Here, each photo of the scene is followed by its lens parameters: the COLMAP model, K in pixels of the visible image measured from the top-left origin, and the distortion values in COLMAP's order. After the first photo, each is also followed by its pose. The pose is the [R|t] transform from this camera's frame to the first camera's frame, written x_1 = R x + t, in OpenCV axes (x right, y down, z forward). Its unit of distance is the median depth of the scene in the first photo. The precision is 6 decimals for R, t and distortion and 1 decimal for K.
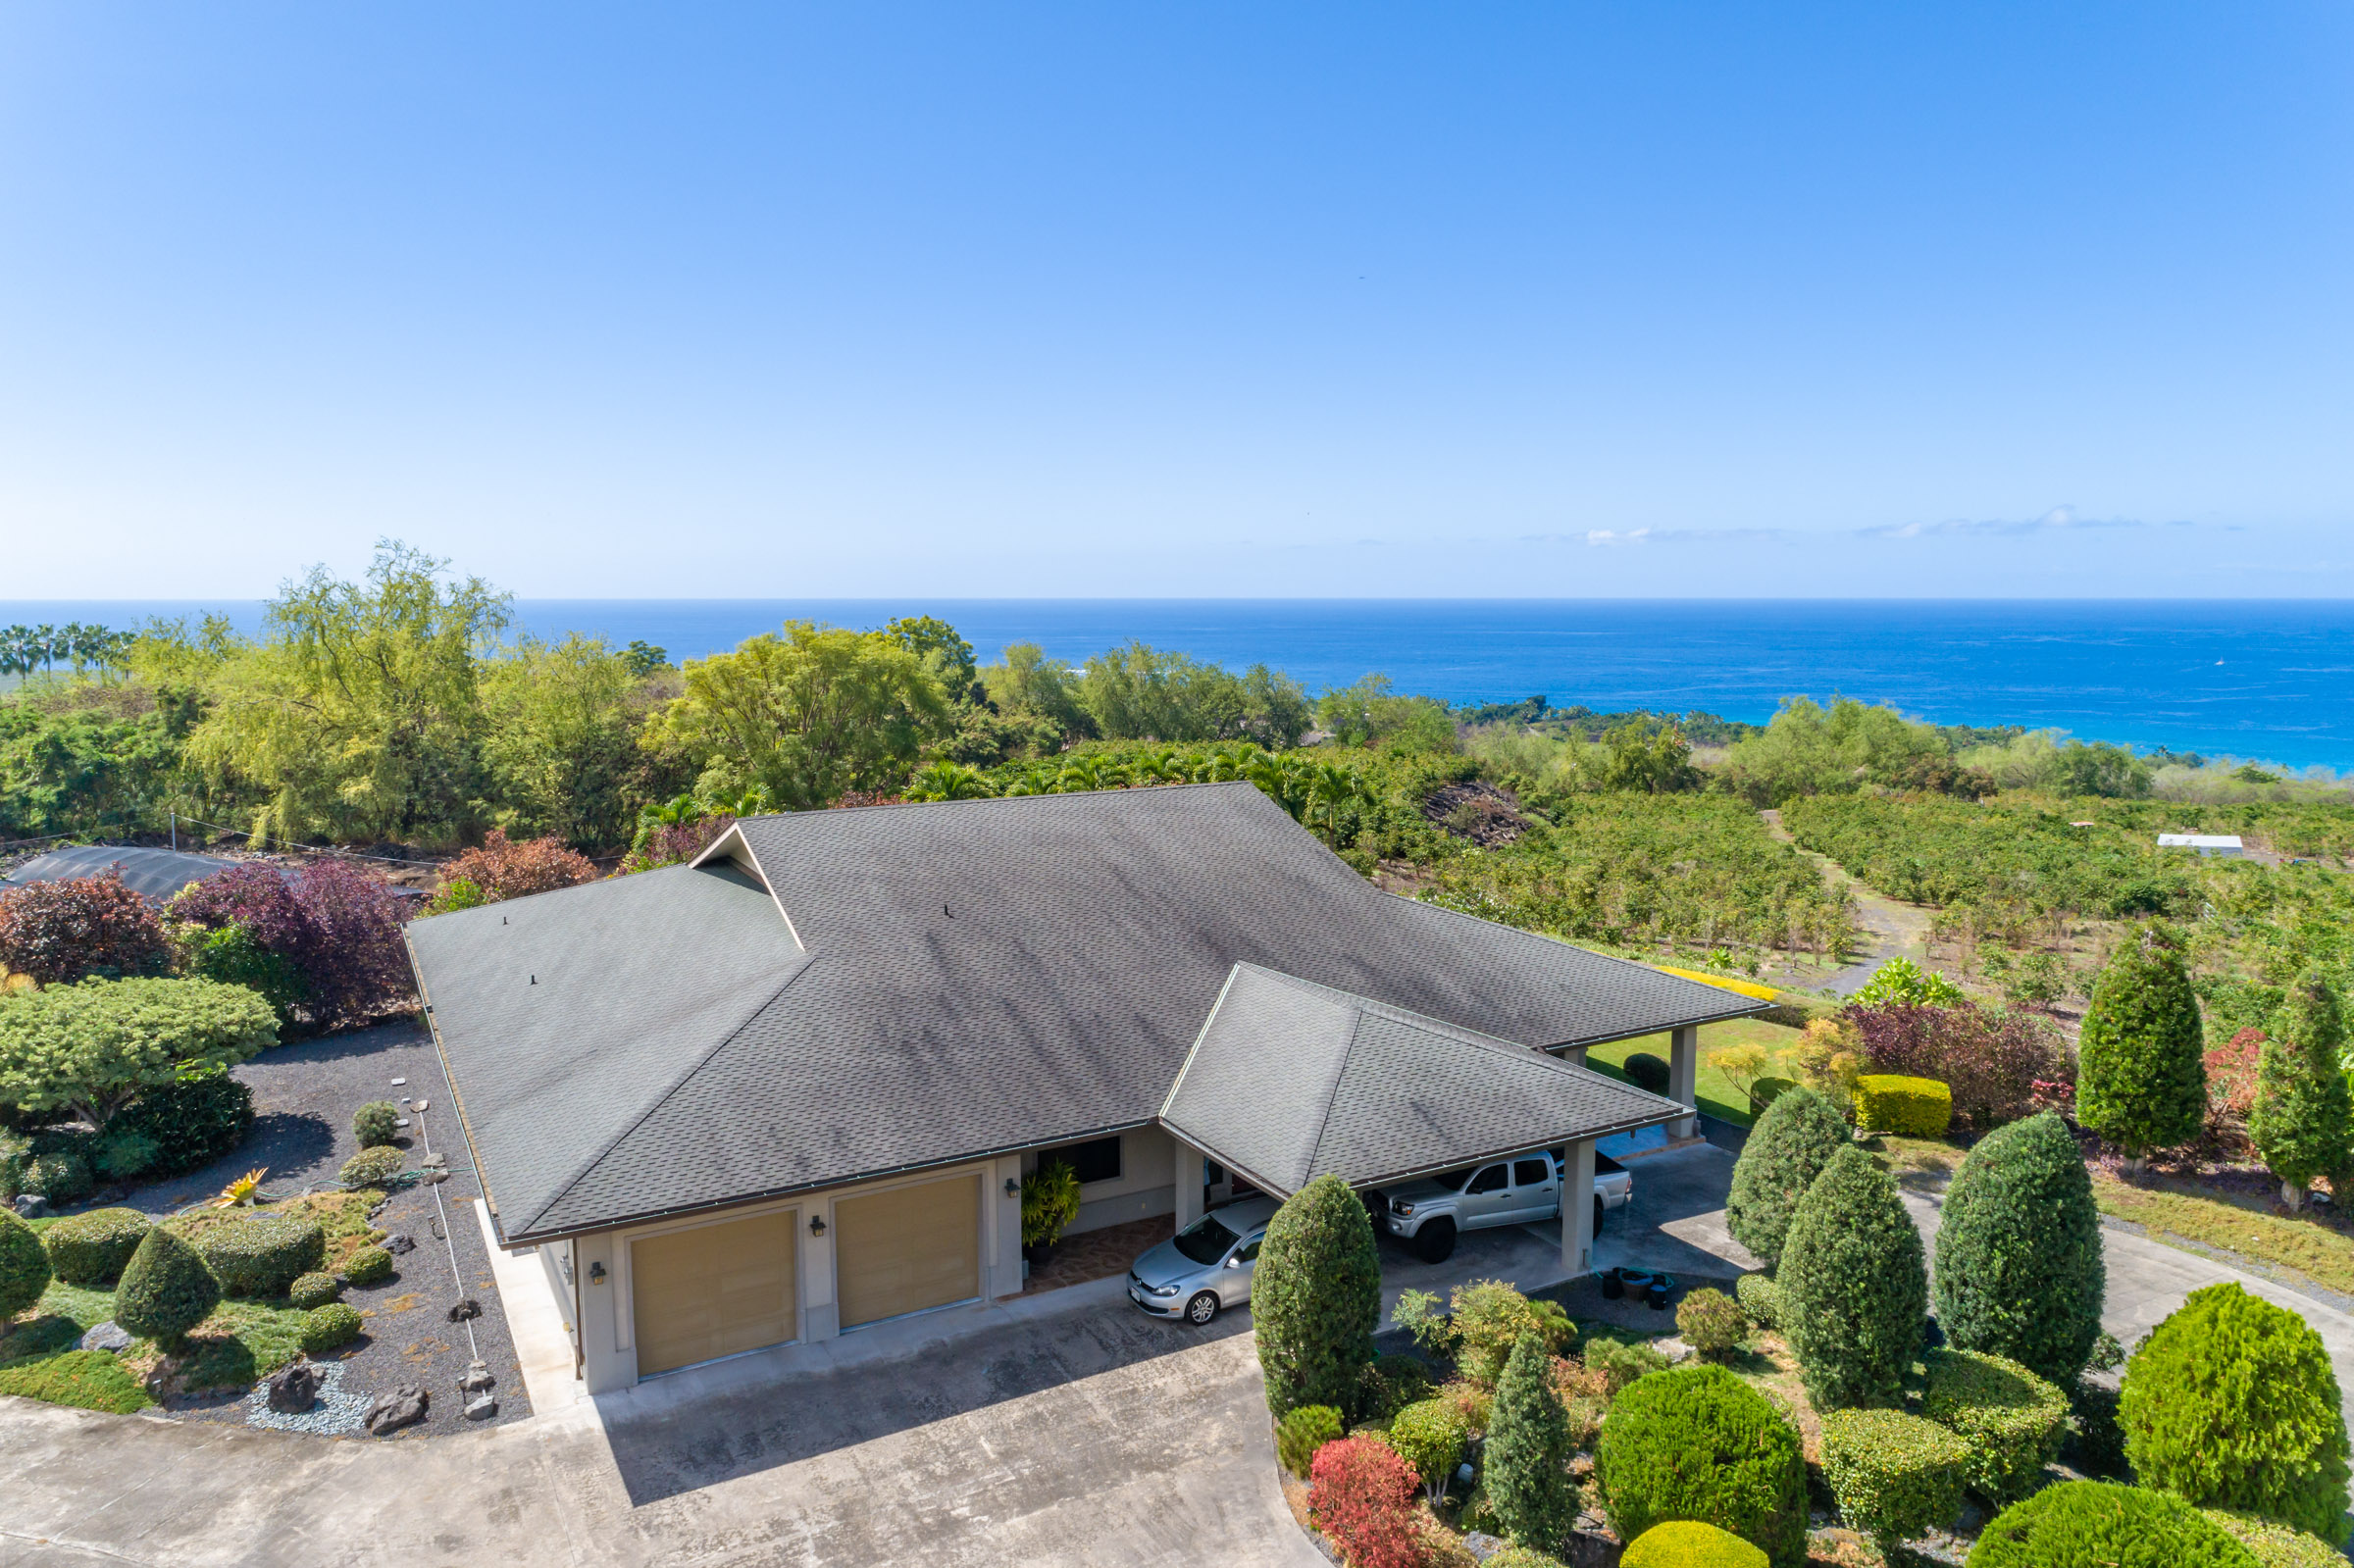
lens RADIAL K [[1572.5, 0, 1177.0], [0, 1572.5, 784.0], [0, 0, 1]] dist [-0.003751, -0.000611]
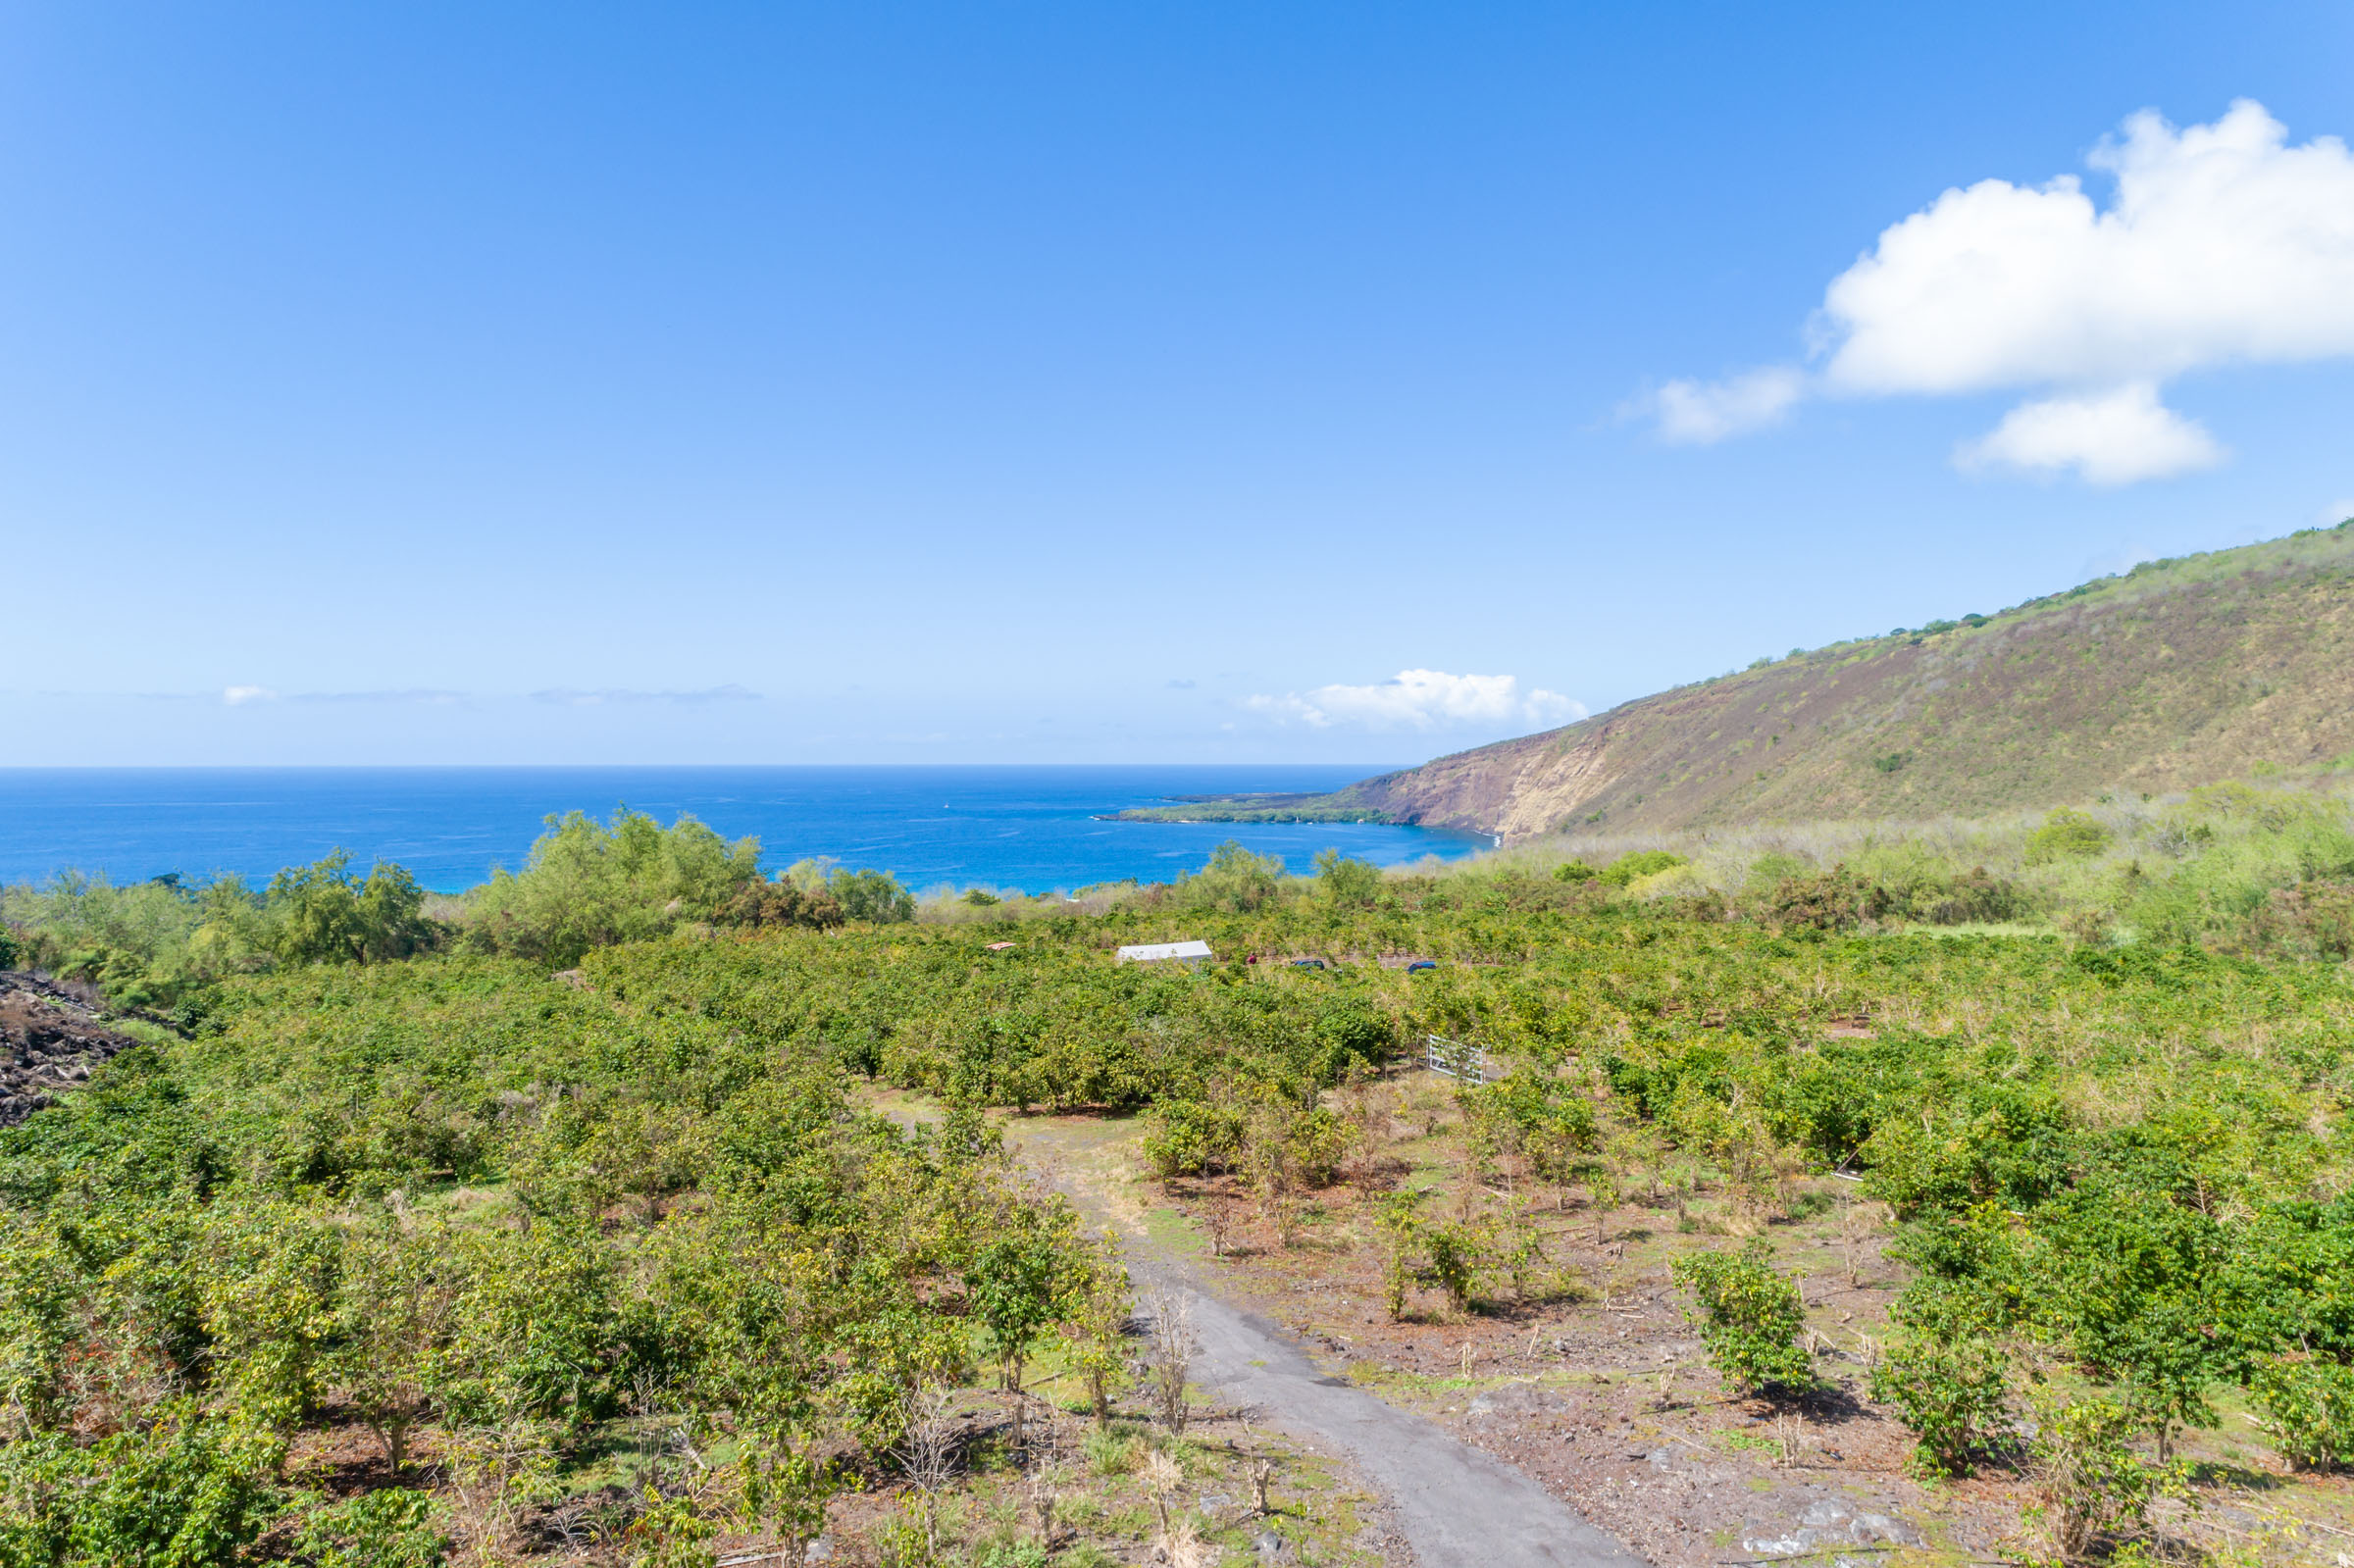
lens RADIAL K [[1572.5, 0, 1177.0], [0, 1572.5, 784.0], [0, 0, 1]] dist [-0.003751, -0.000611]
pose [[0.699070, -0.011401, 0.714962, 0.082349], [0.088860, 0.993507, -0.071042, 0.007565], [-0.709510, 0.113195, 0.695544, 0.328944]]
